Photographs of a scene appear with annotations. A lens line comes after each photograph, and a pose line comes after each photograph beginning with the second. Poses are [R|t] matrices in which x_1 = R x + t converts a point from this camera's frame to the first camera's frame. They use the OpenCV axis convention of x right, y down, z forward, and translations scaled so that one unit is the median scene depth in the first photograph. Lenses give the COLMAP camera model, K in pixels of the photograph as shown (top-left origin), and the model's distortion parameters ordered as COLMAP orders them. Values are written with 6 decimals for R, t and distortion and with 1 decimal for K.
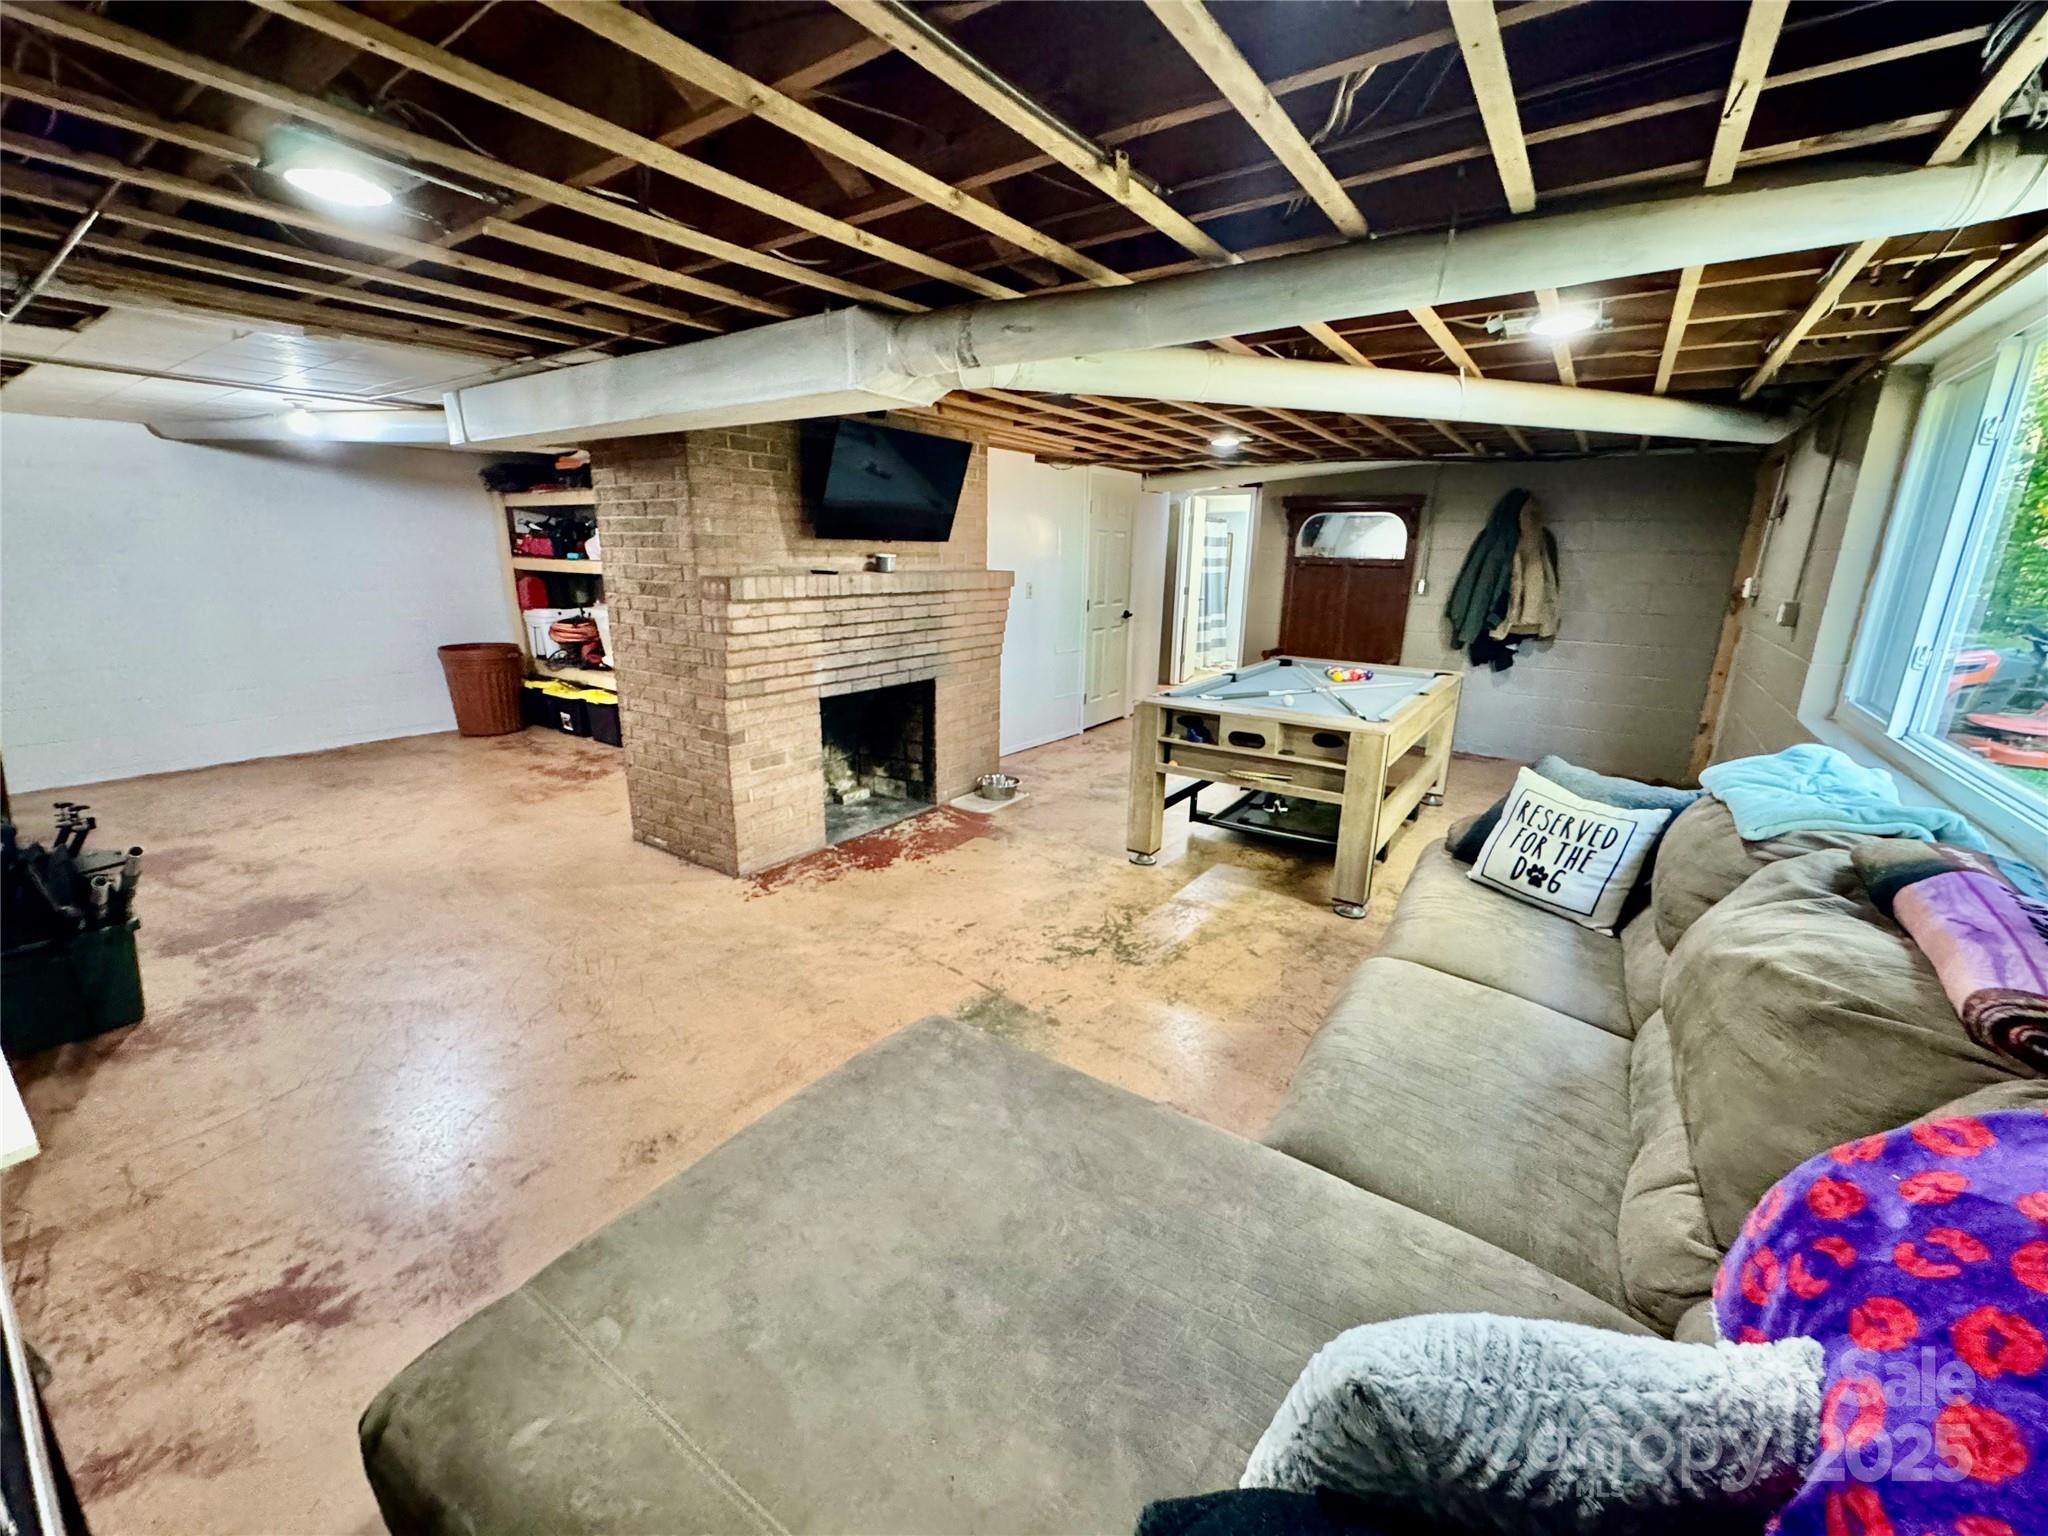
lens RADIAL K [[818.3, 0, 1027.1], [0, 818.3, 767.4], [0, 0, 1]] dist [-0.003627, 0.000640]
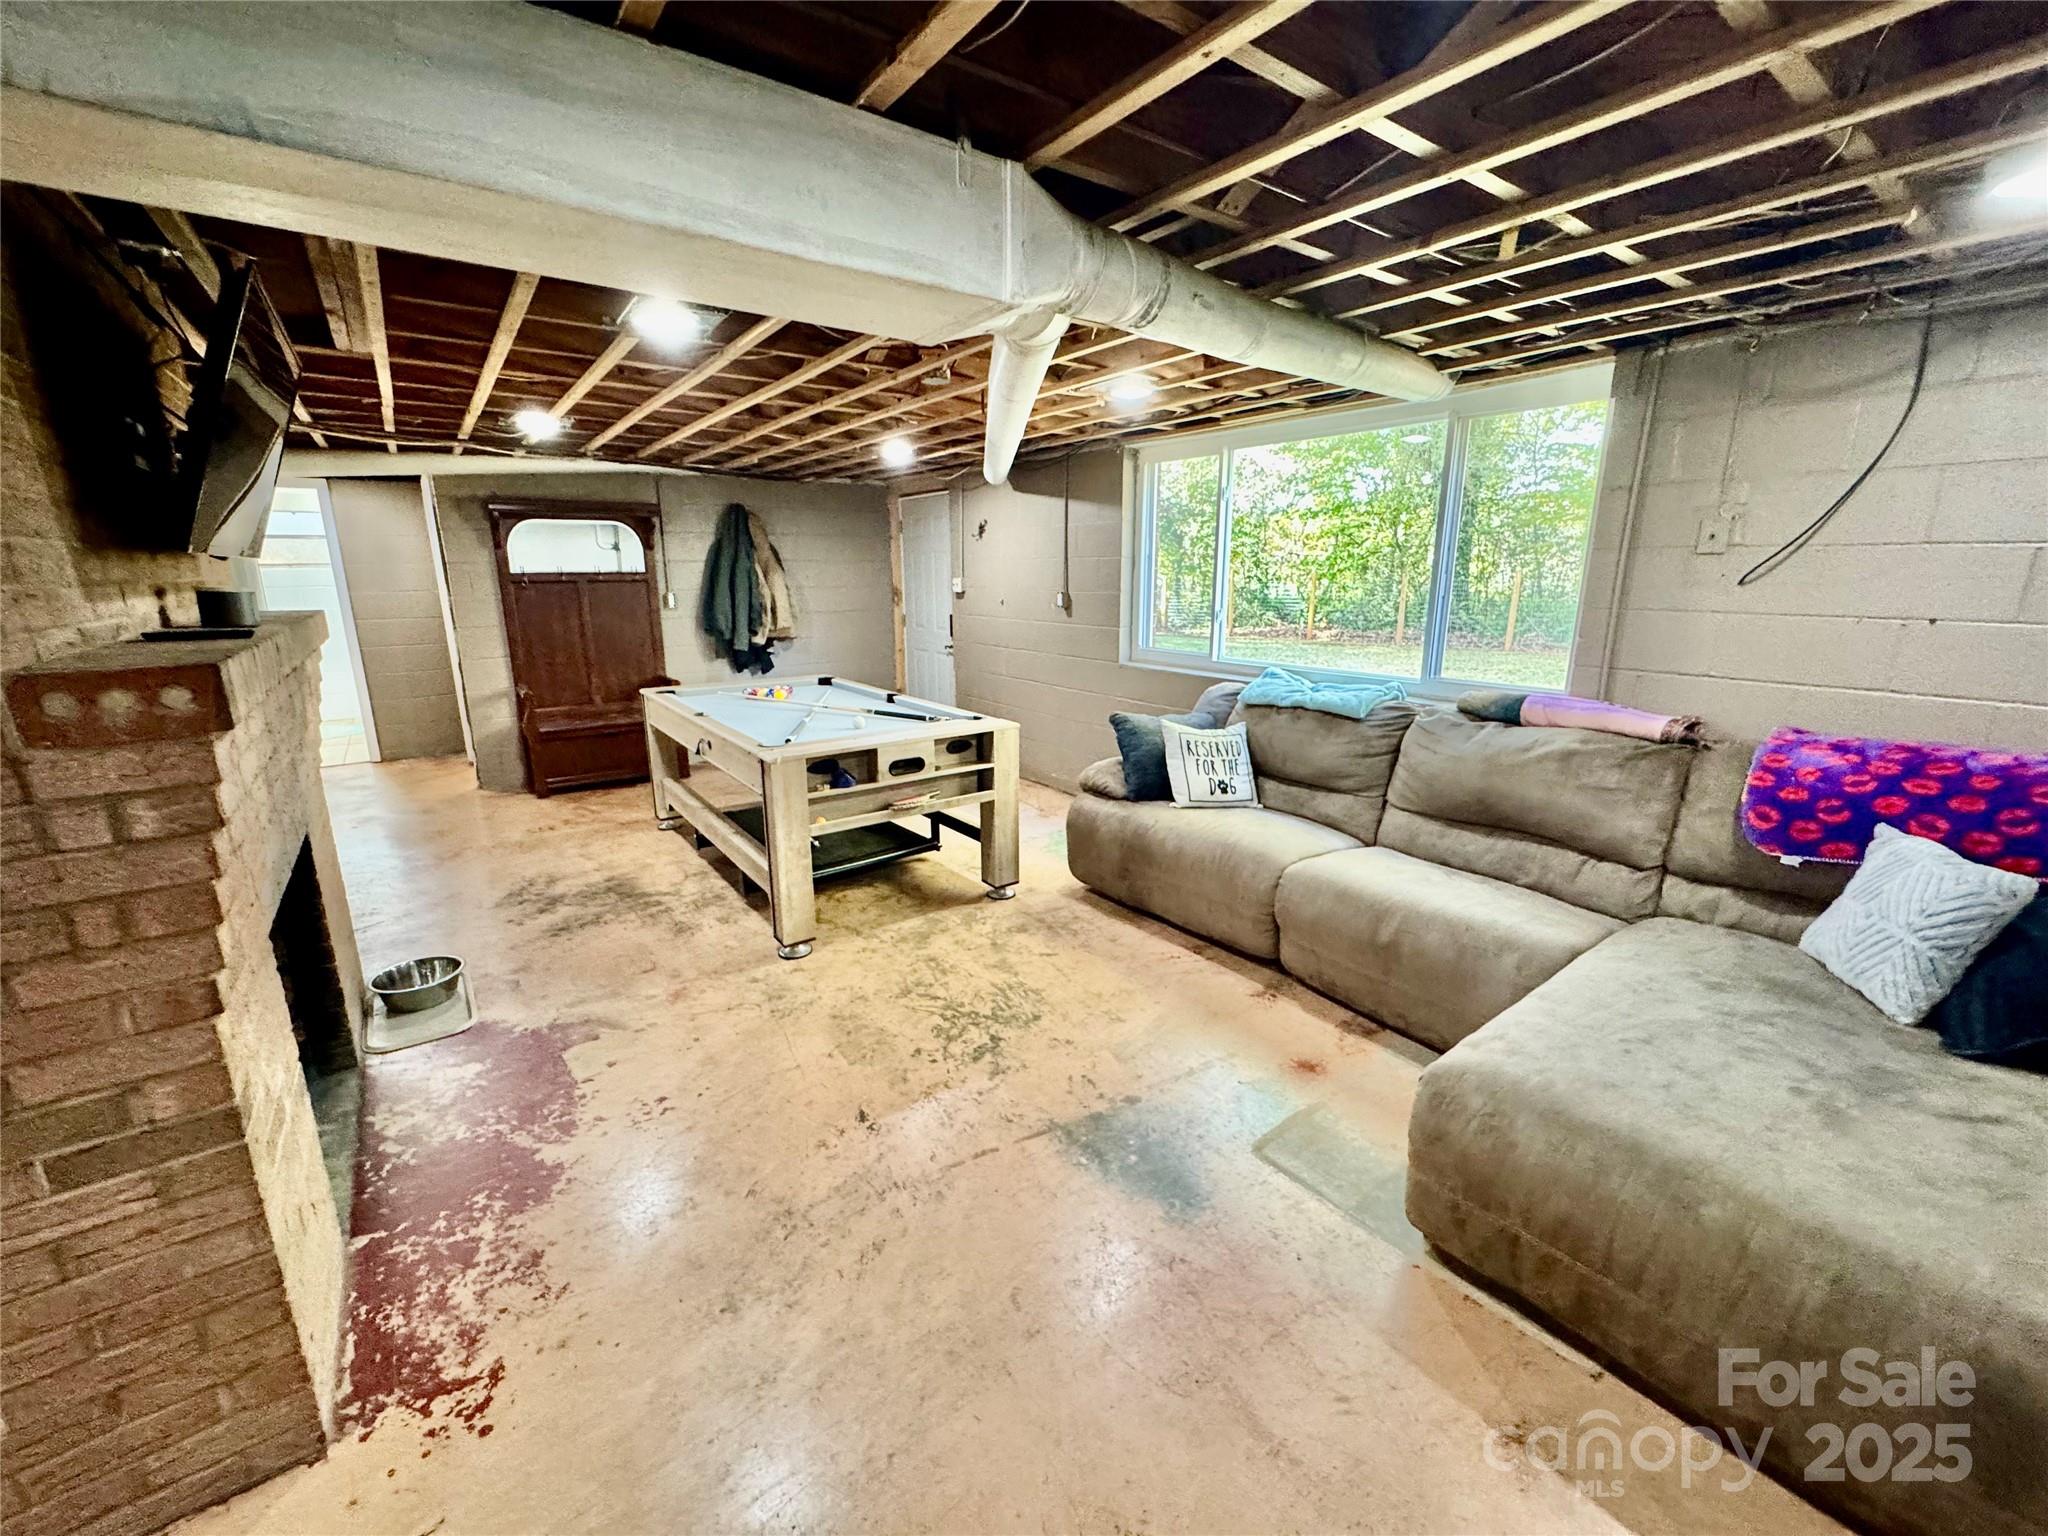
lens RADIAL K [[818.3, 0, 1018.8], [0, 818.3, 767.0], [0, 0, 1]] dist [-0.003627, 0.000640]
pose [[0.330417, -0.242312, 0.912200, -0.475953], [0.253345, 0.953784, 0.161591, -0.133720], [-0.909198, 0.177709, 0.376535, 0.472079]]
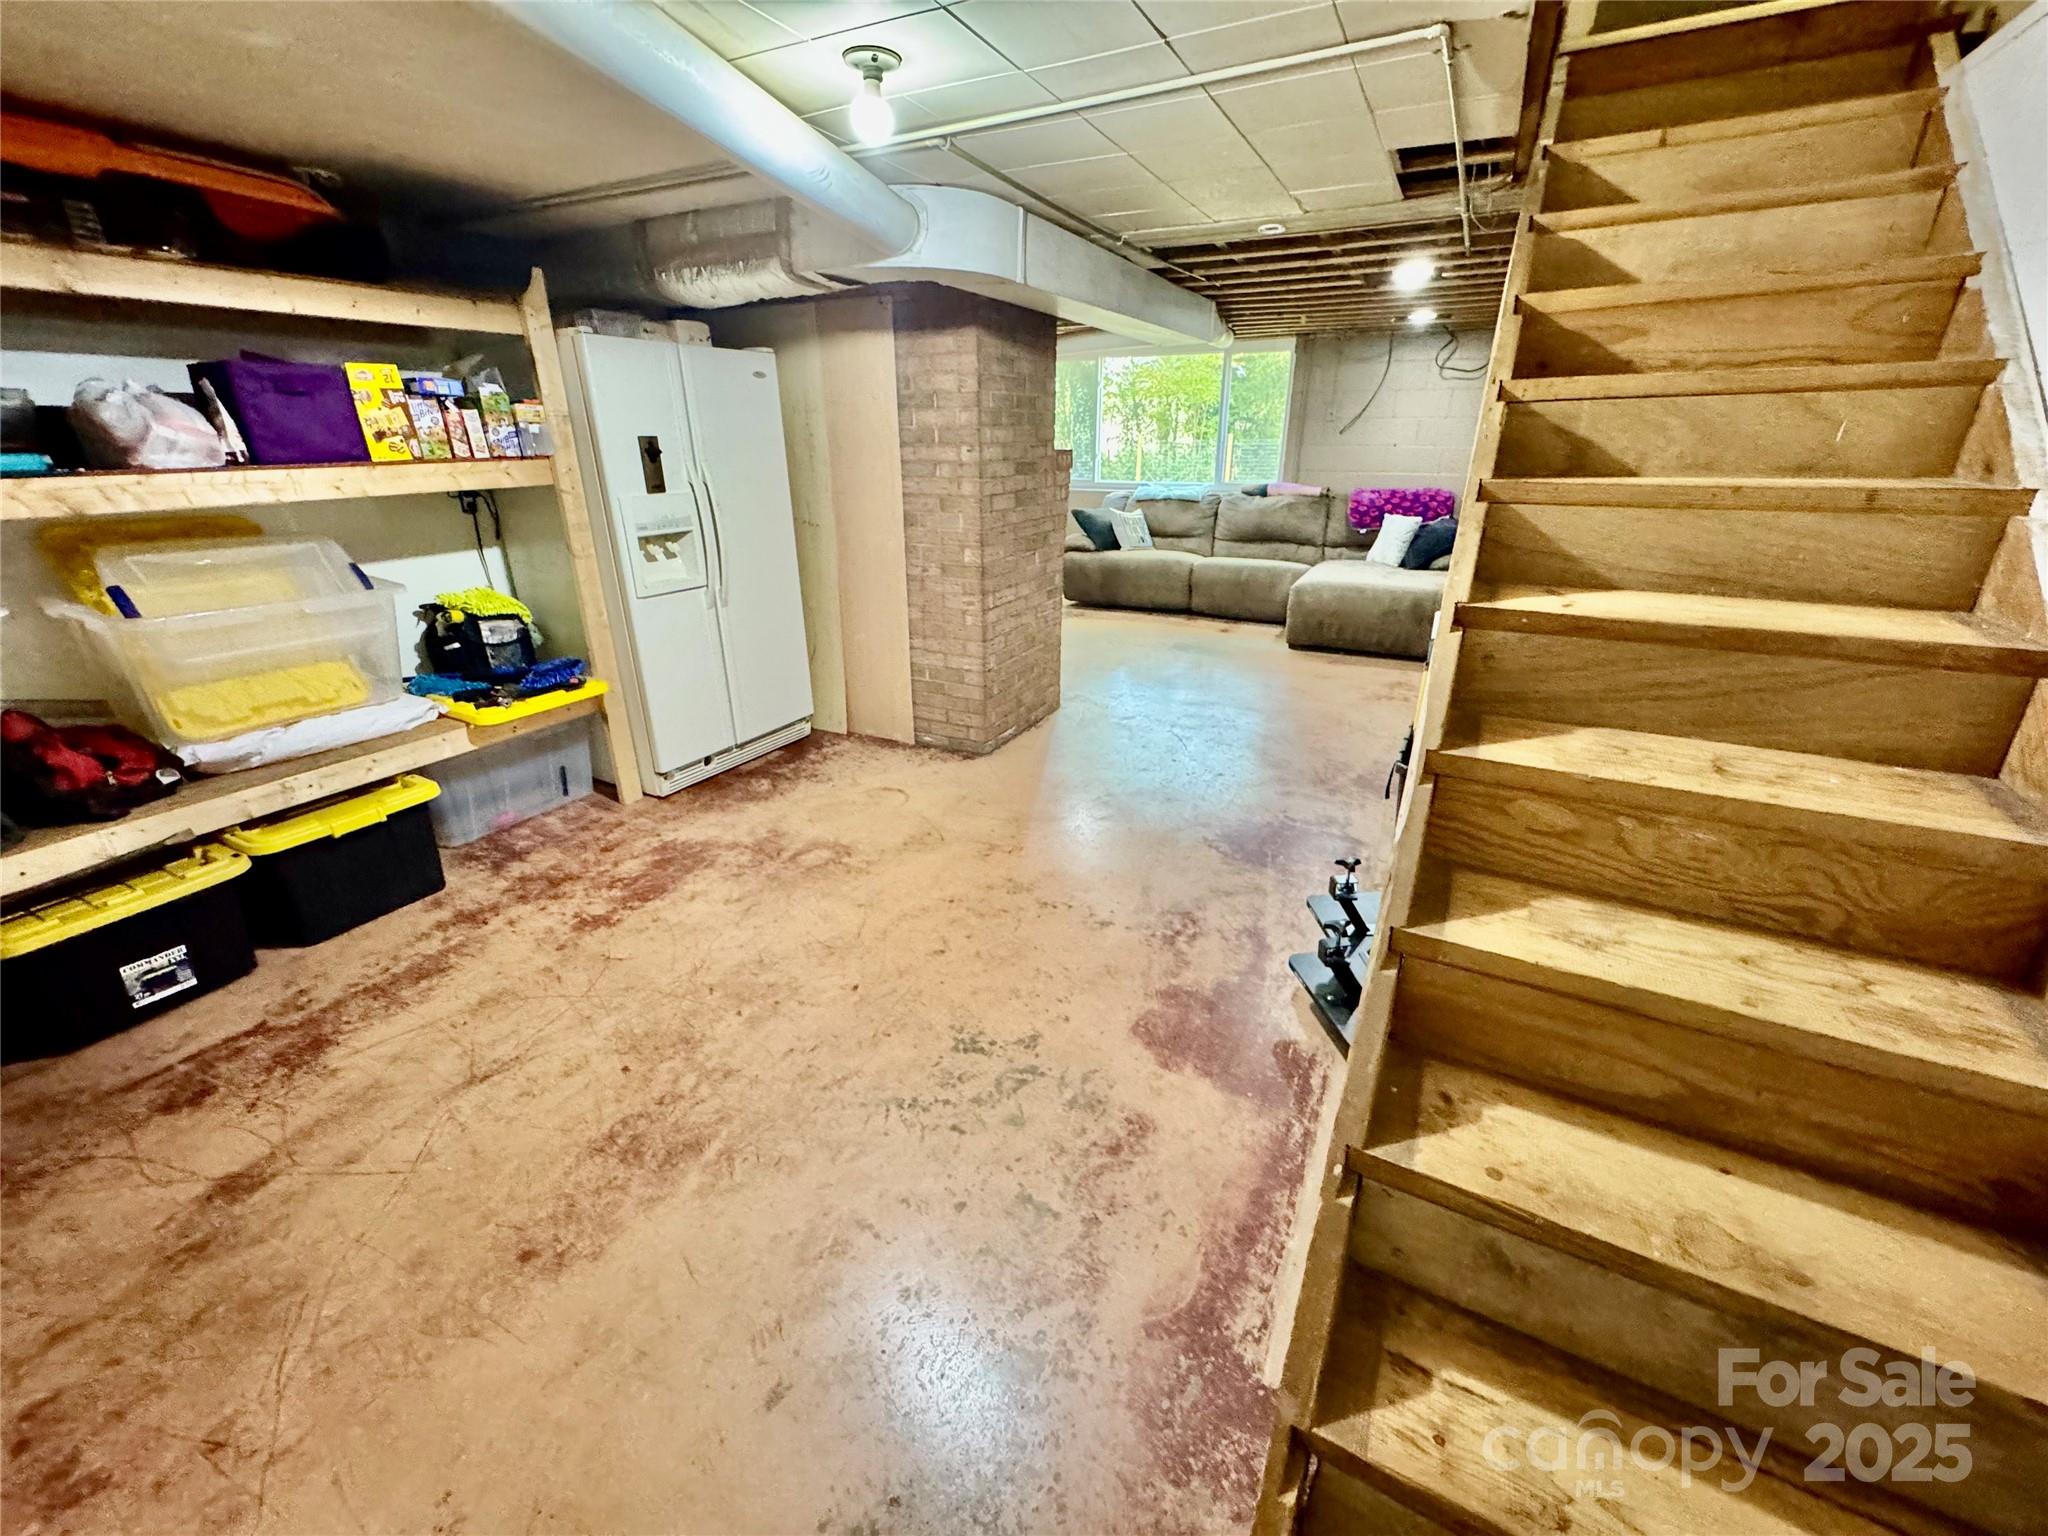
lens RADIAL K [[818.3, 0, 1015.4], [0, 818.3, 767.4], [0, 0, 1]] dist [-0.003627, 0.000640]
pose [[-0.120900, -0.393033, 0.911542, -1.390877], [0.253603, 0.875575, 0.411162, -0.283472], [-0.959723, 0.280879, -0.006183, 1.016926]]
